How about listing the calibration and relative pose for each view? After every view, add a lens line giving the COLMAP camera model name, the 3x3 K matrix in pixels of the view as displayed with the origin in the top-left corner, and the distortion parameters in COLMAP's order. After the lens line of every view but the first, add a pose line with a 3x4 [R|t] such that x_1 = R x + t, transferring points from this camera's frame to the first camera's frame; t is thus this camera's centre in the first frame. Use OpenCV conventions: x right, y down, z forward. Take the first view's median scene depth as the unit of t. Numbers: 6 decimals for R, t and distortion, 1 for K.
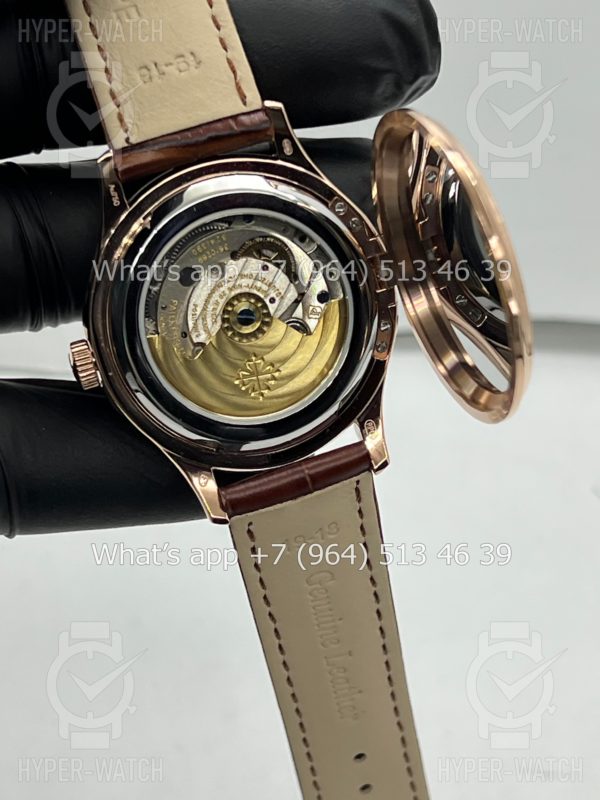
lens RADIAL K [[1784.6, 0, 304.0], [0, 1784.6, 427.5], [0, 0, 1]] dist [0.246484, 0.000000]
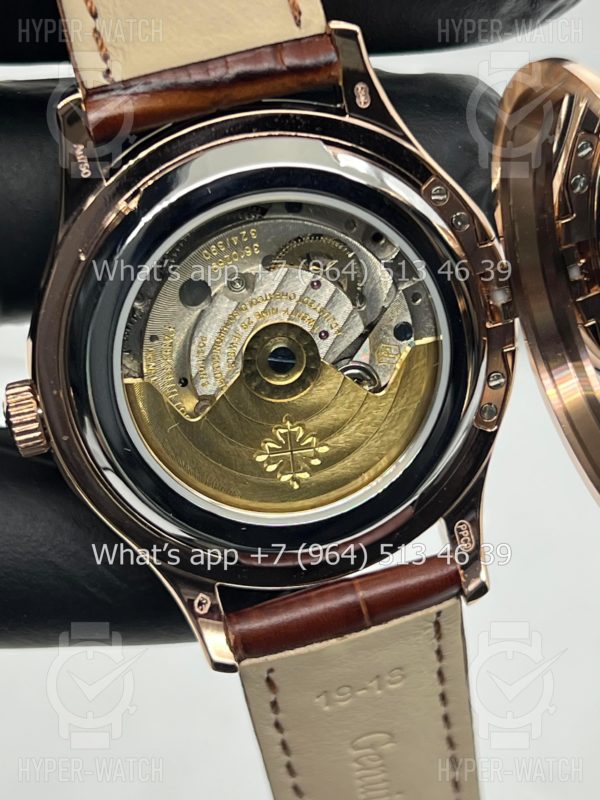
lens RADIAL K [[1784.6, 0, 299.7], [0, 1784.6, 401.0], [0, 0, 1]] dist [0.246484, 0.000000]
pose [[0.997977, 0.057889, -0.026288, -0.008158], [-0.055973, 0.996075, 0.068573, -0.090578], [0.030154, -0.066963, 0.997300, 0.359338]]
